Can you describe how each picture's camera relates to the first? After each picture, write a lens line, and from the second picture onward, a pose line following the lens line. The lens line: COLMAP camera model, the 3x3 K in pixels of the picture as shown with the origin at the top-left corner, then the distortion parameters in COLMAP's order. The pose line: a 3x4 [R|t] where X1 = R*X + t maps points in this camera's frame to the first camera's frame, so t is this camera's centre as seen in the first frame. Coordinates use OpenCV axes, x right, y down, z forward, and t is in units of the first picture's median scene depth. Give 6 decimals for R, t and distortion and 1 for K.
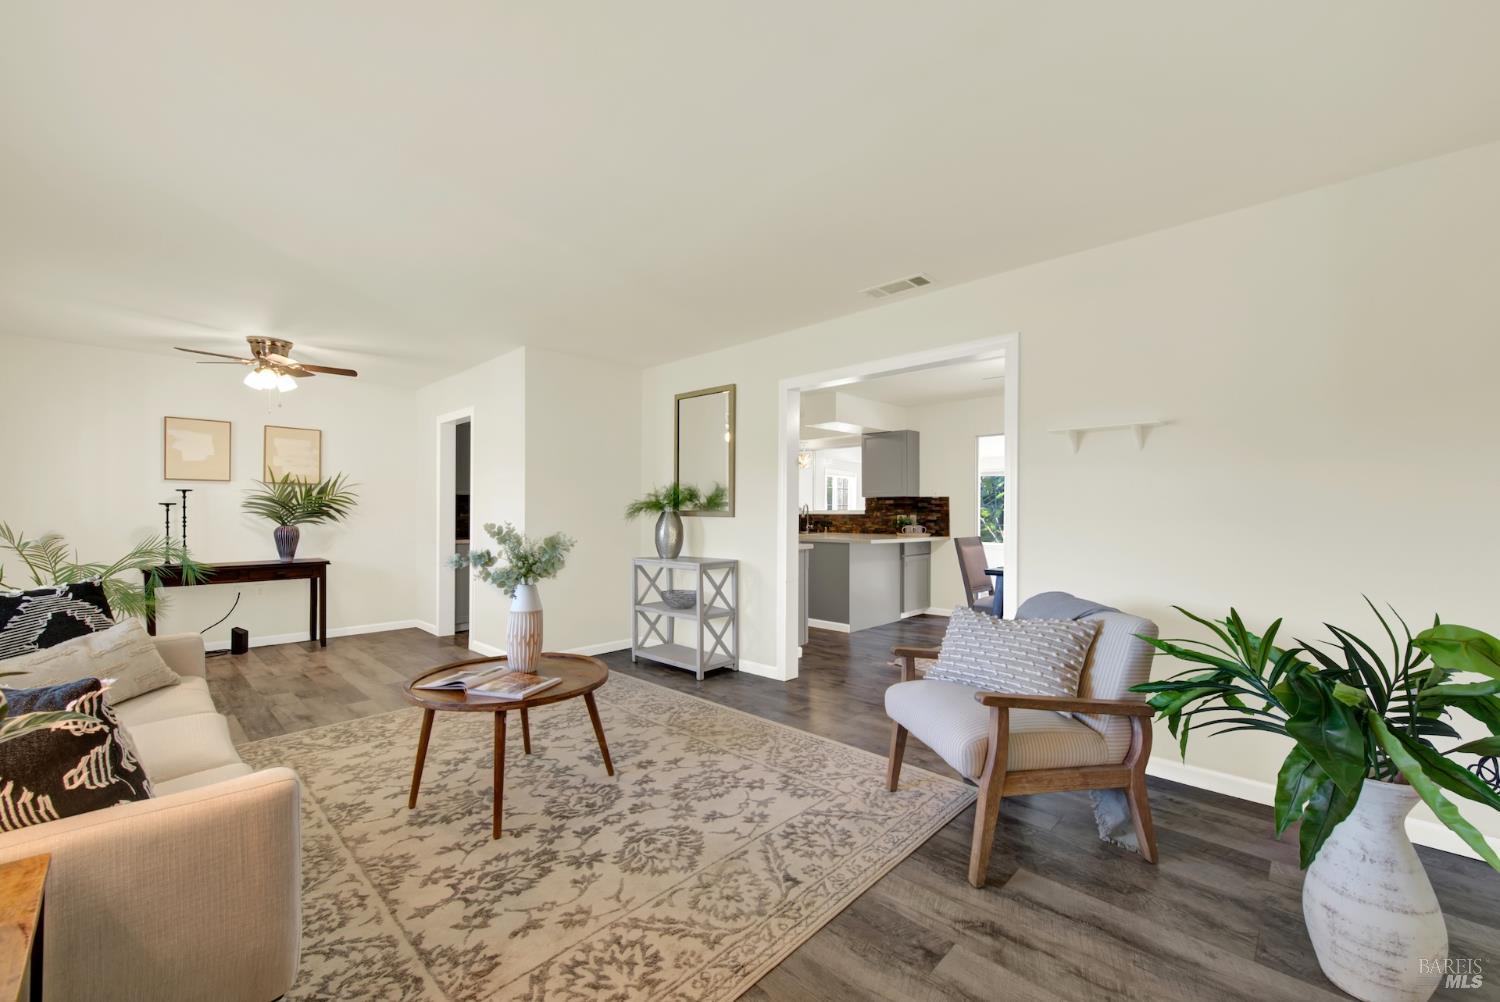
lens RADIAL K [[601.2, 0, 756.0], [0, 601.2, 509.8], [0, 0, 1]] dist [-0.000152, -0.000679]
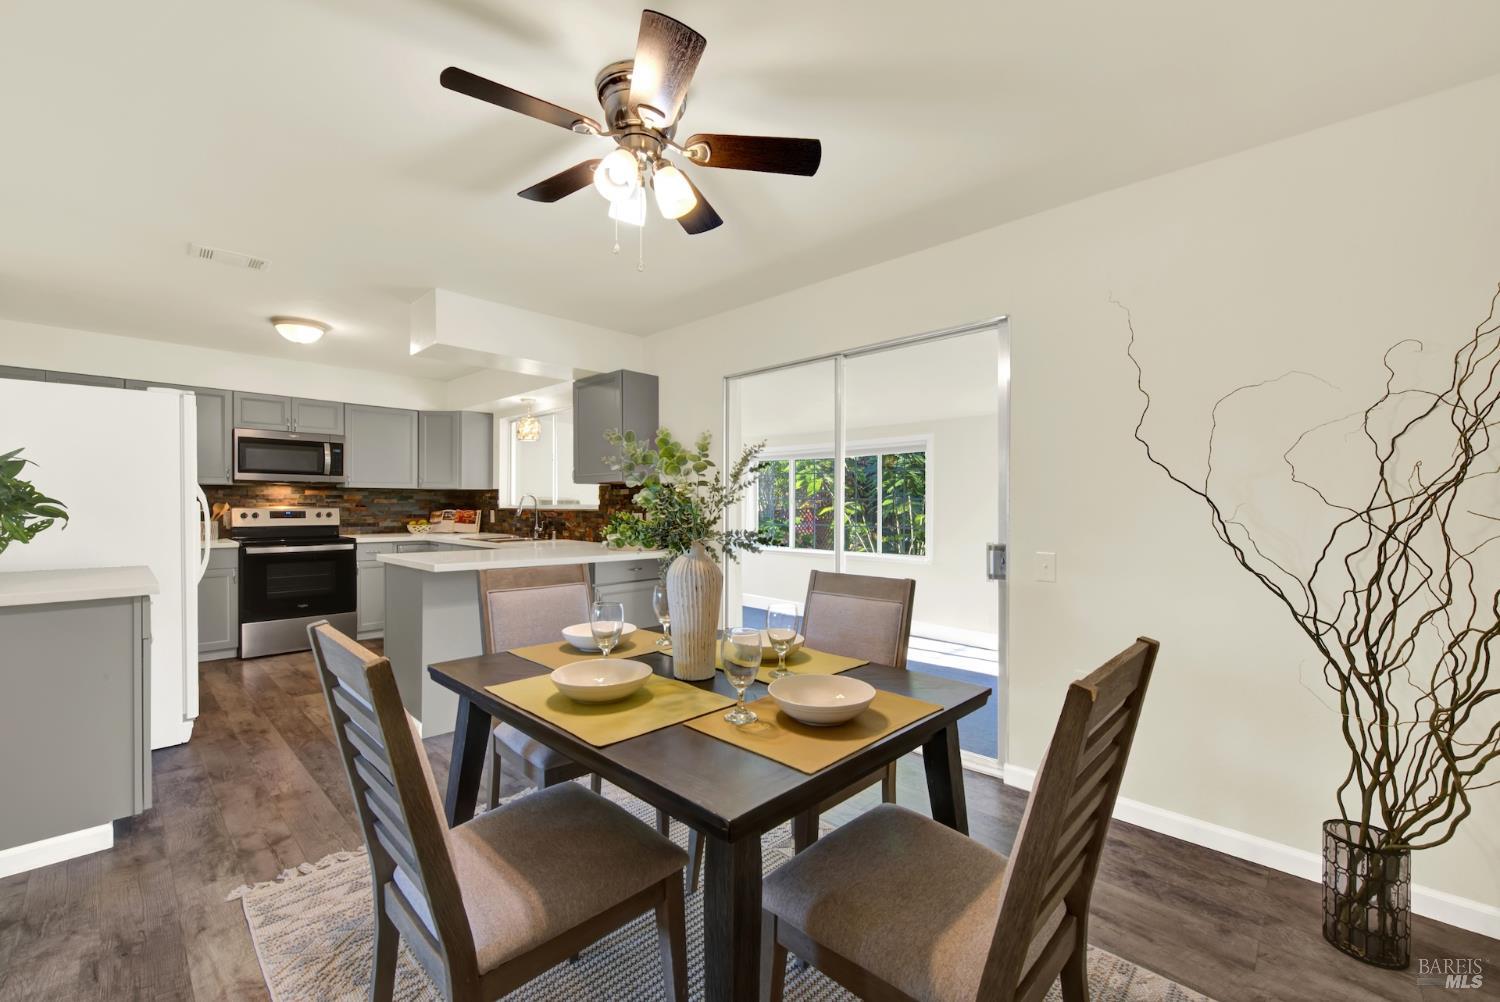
lens RADIAL K [[608.3, 0, 755.8], [0, 608.3, 509.7], [0, 0, 1]] dist [-0.000530, -0.000752]
pose [[0.999989, 0.002887, 0.003753, 1.020036], [-0.002931, 0.999927, 0.011726, -0.007247], [-0.003719, -0.011737, 0.999924, 1.087202]]
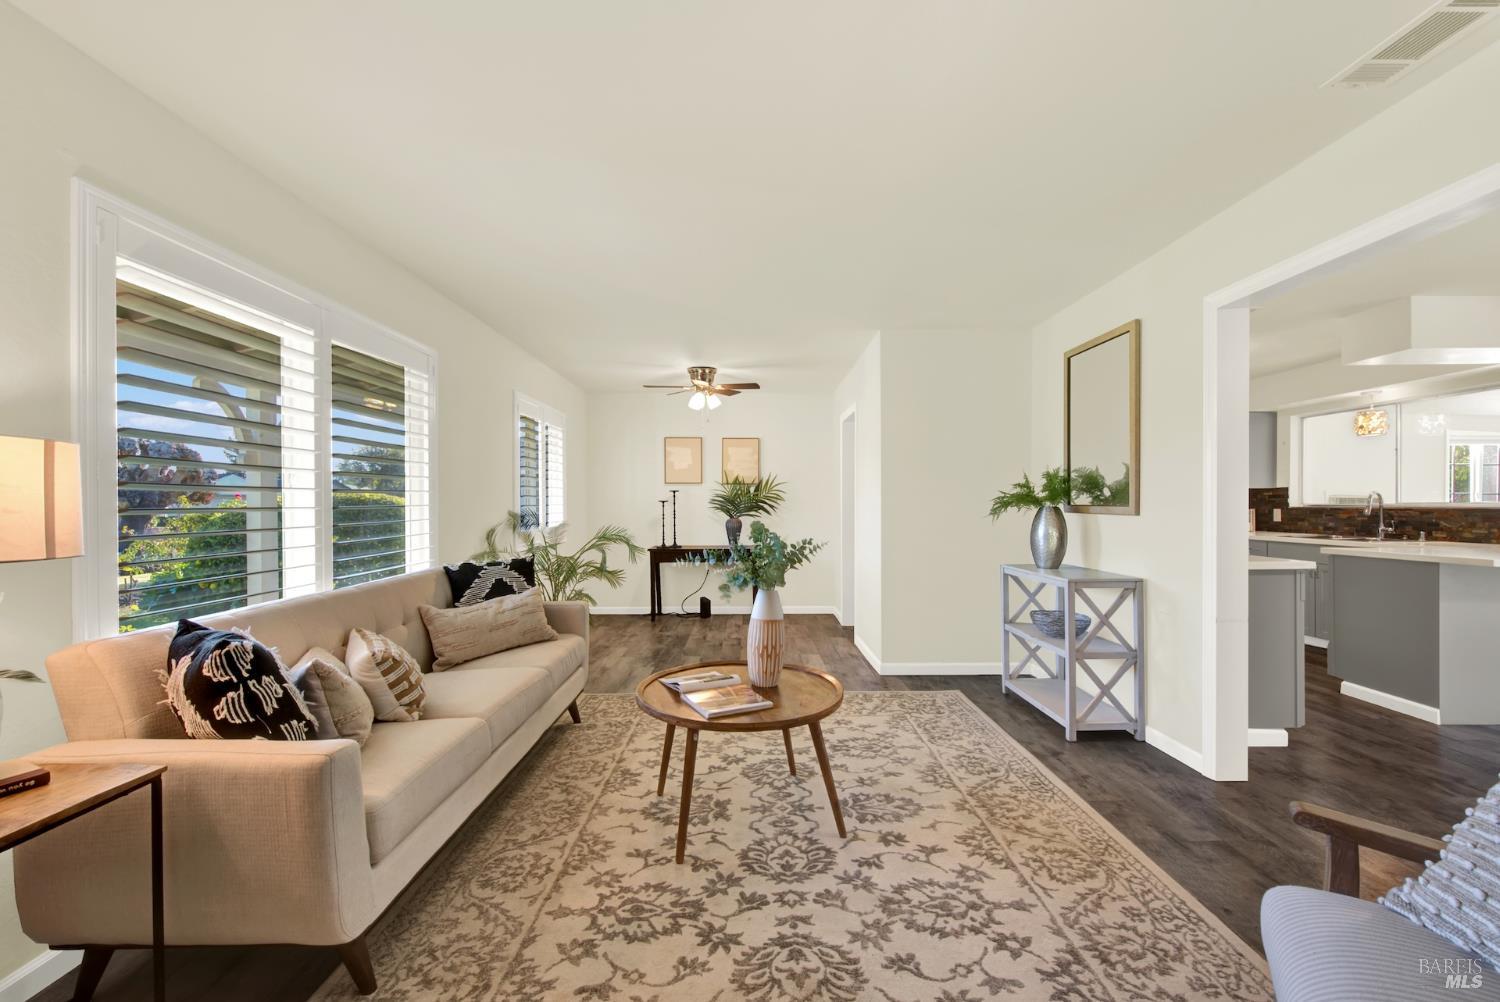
lens RADIAL K [[600.9, 0, 756.9], [0, 600.9, 504.7], [0, 0, 1]] dist [0.008003, -0.004138]
pose [[0.694926, -0.002681, -0.719076, 0.271845], [0.005320, 0.999985, 0.001412, -0.004727], [0.719061, -0.004807, 0.694930, 0.375351]]
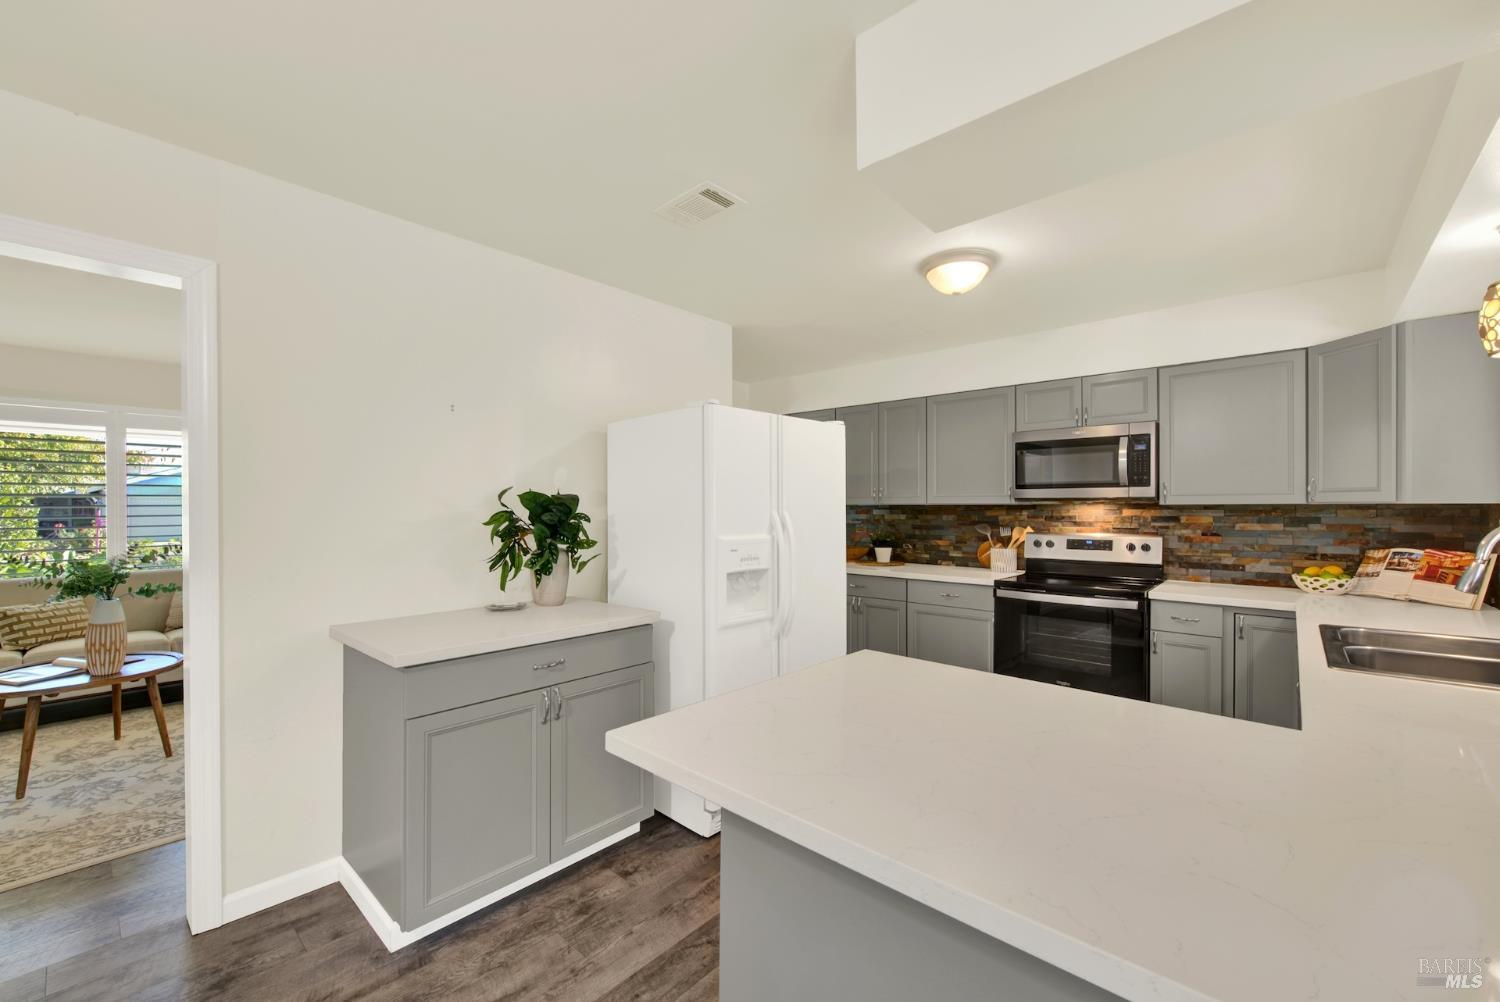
lens RADIAL K [[608.3, 0, 755.8], [0, 608.3, 509.7], [0, 0, 1]] dist [-0.000530, -0.000752]
pose [[0.033210, 0.002783, -0.999445, 0.866785], [0.002187, 0.999994, 0.002858, -0.051474], [0.999446, -0.002280, 0.033204, 2.317648]]
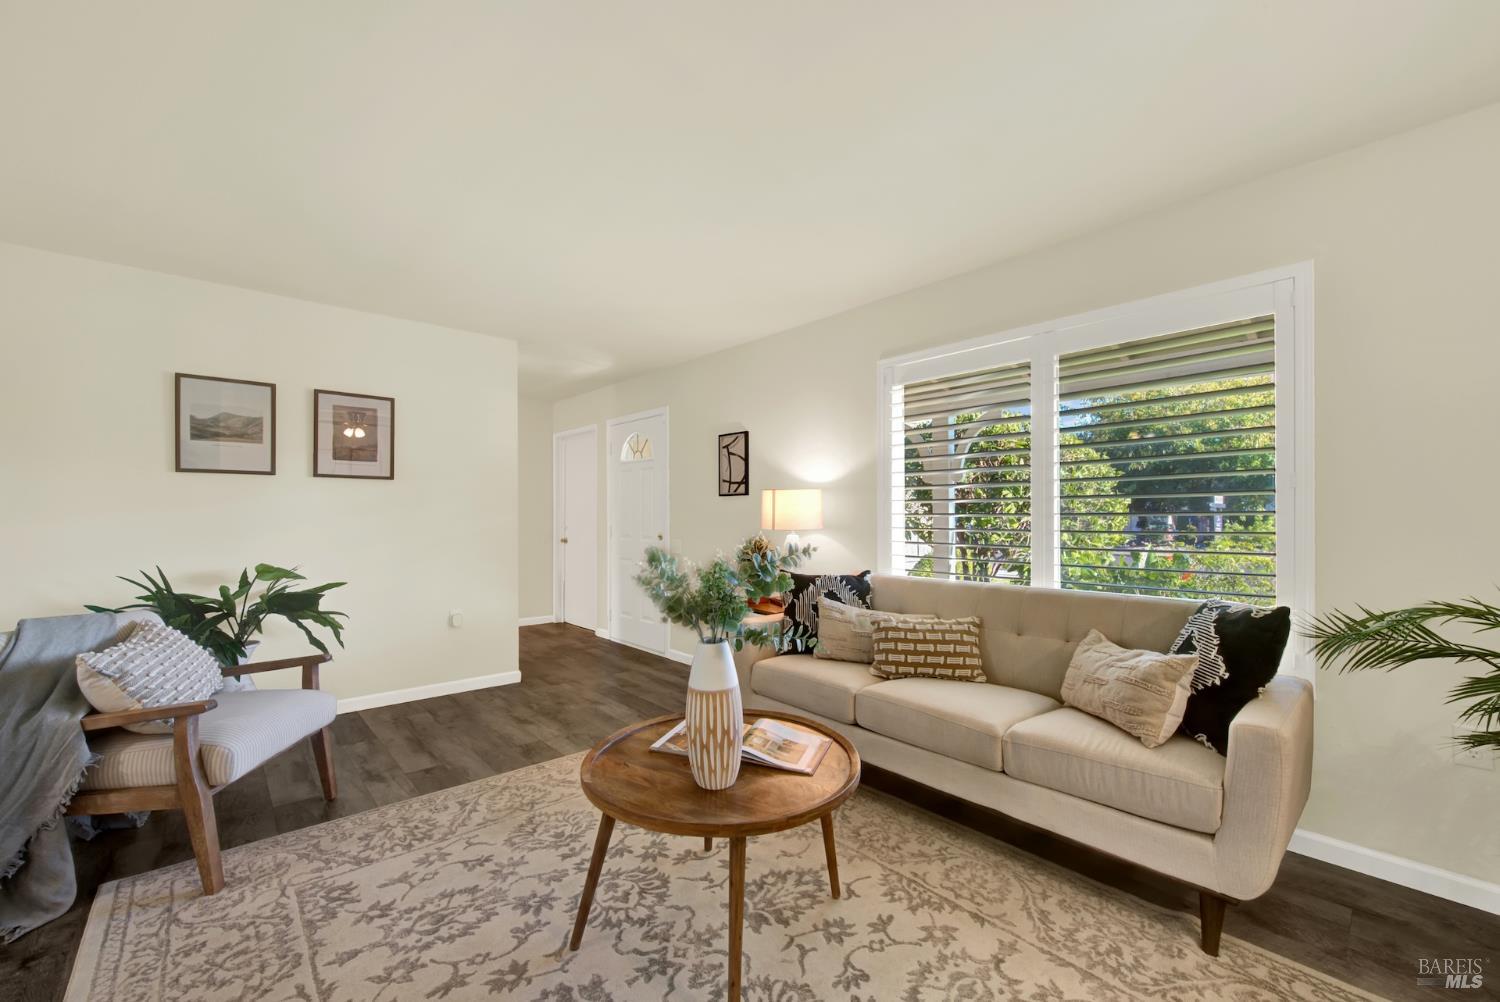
lens RADIAL K [[603.9, 0, 757.1], [0, 603.9, 513.5], [0, 0, 1]] dist [0.001556, 0.000065]
pose [[-0.997408, -0.000351, 0.071946, -0.491266], [-0.000446, 0.999999, -0.001308, -0.001152], [-0.071946, -0.001337, -0.997408, 1.674171]]
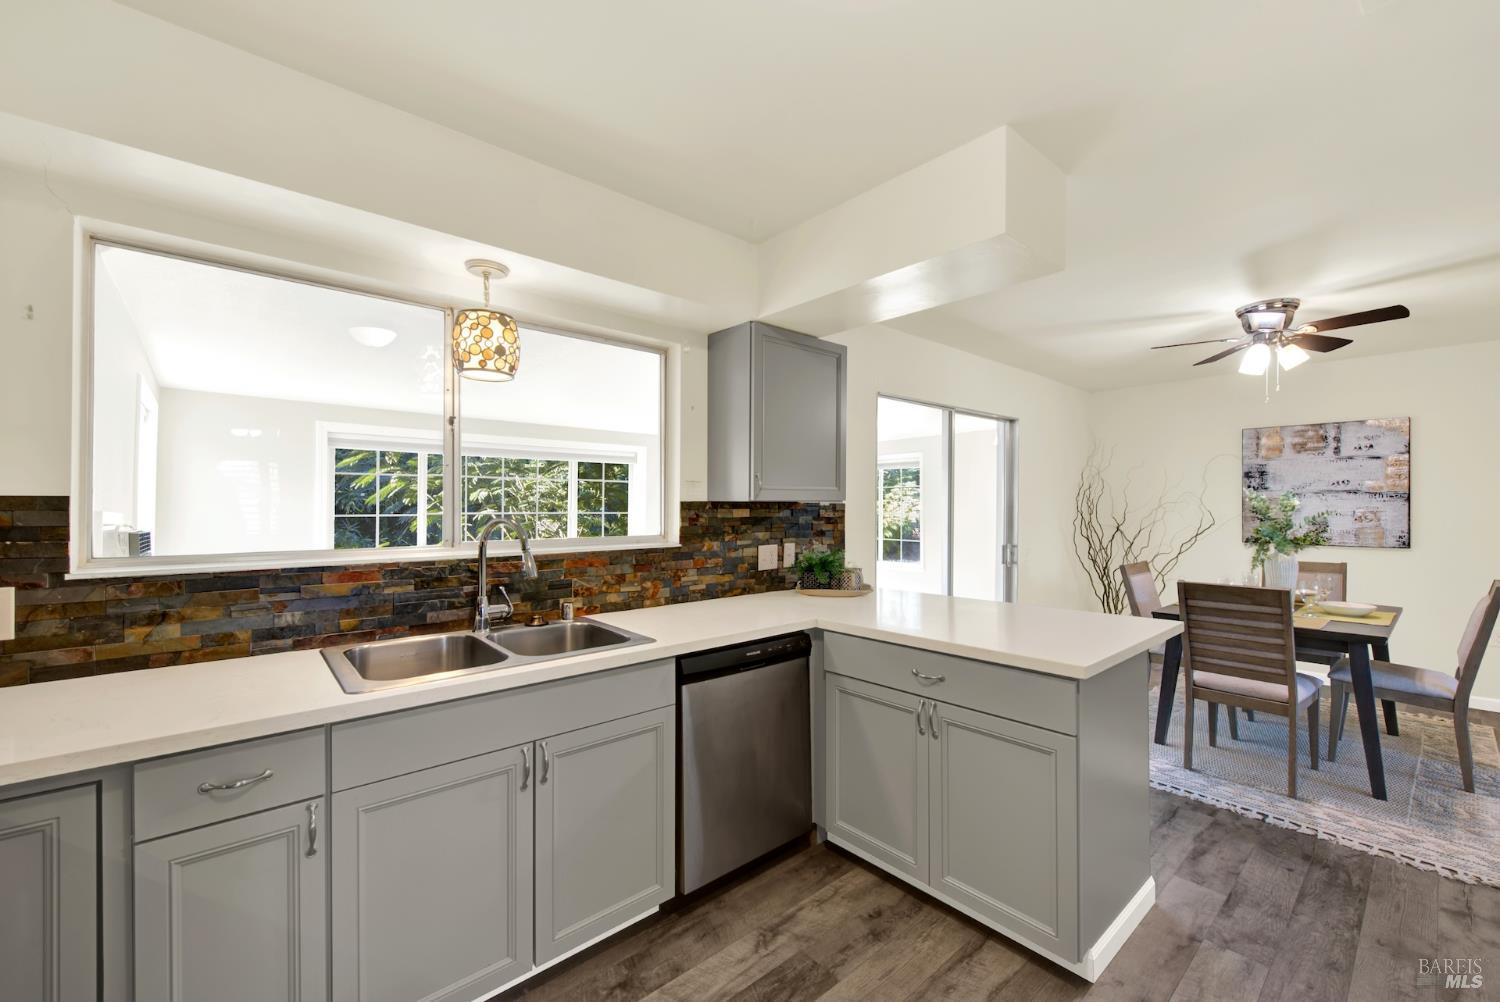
lens RADIAL K [[601.2, 0, 756.0], [0, 601.2, 509.8], [0, 0, 1]] dist [-0.000152, -0.000679]
pose [[0.096802, -0.005465, 0.995289, -0.485105], [-0.003625, 0.999976, 0.005844, -0.050944], [-0.995297, -0.004173, 0.096780, 2.748762]]
